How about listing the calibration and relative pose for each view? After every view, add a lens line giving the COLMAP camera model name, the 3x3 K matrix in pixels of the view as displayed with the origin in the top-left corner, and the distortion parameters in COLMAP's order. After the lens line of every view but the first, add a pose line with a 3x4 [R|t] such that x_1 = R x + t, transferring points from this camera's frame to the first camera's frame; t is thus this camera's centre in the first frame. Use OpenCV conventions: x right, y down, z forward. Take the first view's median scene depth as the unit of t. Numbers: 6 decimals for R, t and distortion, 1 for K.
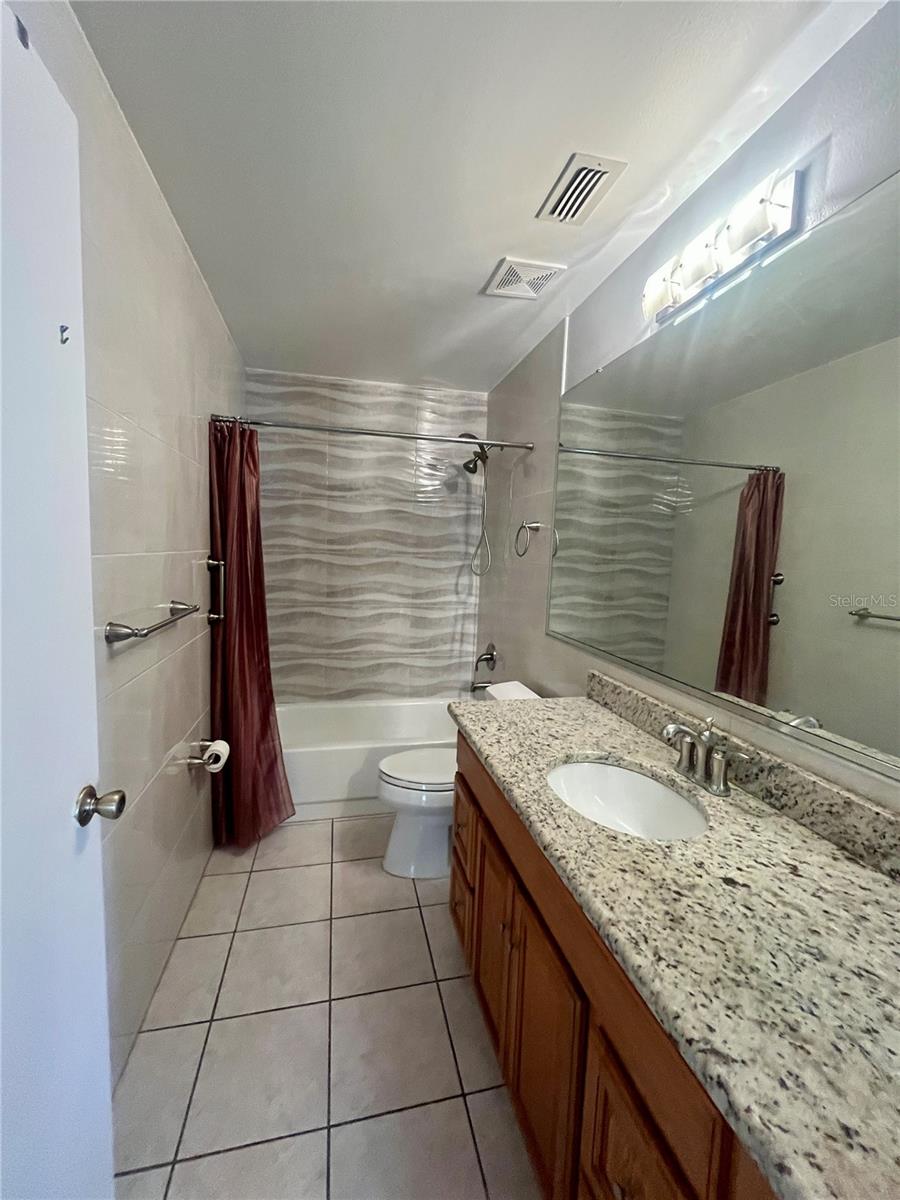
lens RADIAL K [[482.6, 0, 447.5], [0, 482.6, 599.2], [0, 0, 1]] dist [-0.003255, 0.000299]
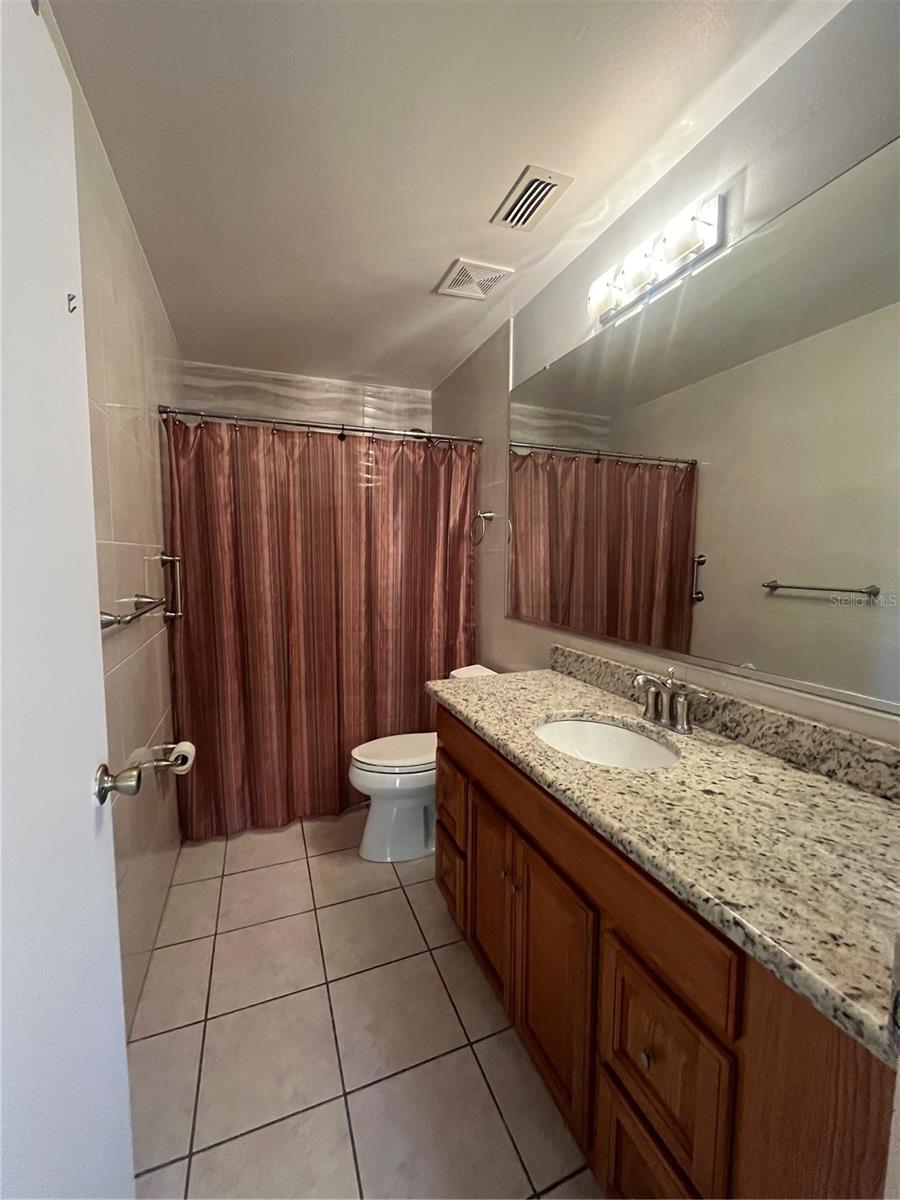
lens RADIAL K [[482.6, 0, 449.2], [0, 482.6, 598.2], [0, 0, 1]] dist [-0.003255, 0.000299]
pose [[0.989024, -0.044953, 0.140752, -0.106731], [0.046402, 0.998898, -0.007028, 0.055543], [-0.140281, 0.013482, 0.990020, -0.045749]]
